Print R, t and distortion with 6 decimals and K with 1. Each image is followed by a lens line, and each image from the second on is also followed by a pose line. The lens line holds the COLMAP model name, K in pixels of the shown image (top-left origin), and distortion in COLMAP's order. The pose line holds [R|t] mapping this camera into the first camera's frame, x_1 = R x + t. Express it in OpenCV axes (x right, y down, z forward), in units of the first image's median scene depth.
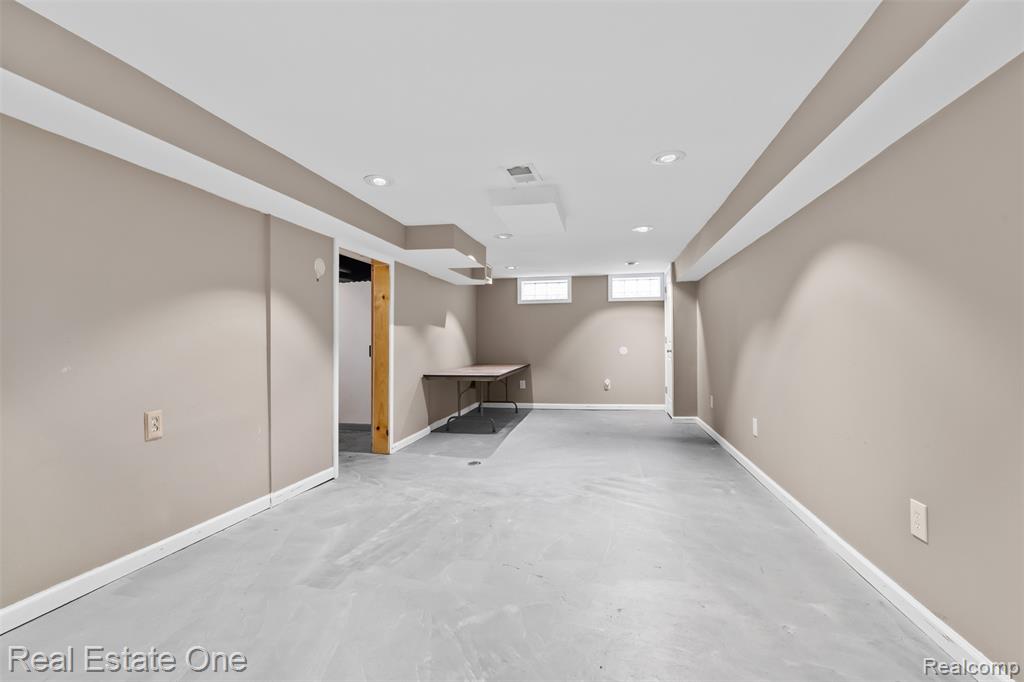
lens RADIAL K [[460.8, 0, 516.9], [0, 460.8, 343.4], [0, 0, 1]] dist [0.017897, -0.000082]
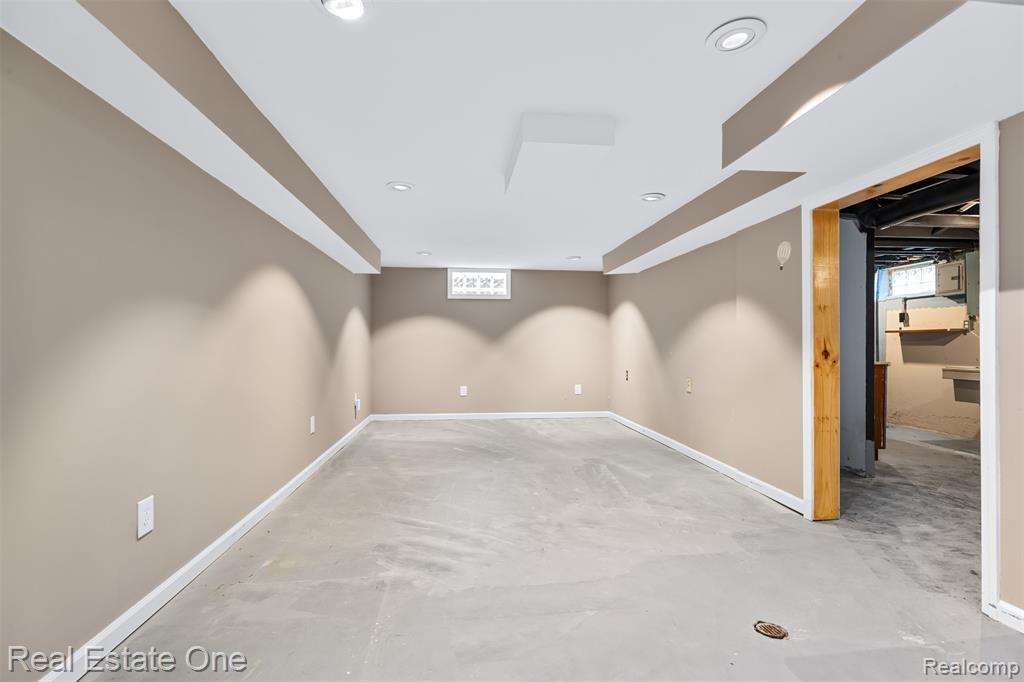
lens RADIAL K [[460.8, 0, 514.0], [0, 460.8, 341.8], [0, 0, 1]] dist [0.017897, -0.000082]
pose [[-0.949461, 0.001357, -0.313883, 0.367858], [0.003319, 0.999978, -0.005716, 0.005232], [0.313869, -0.006469, -0.949444, 1.907405]]
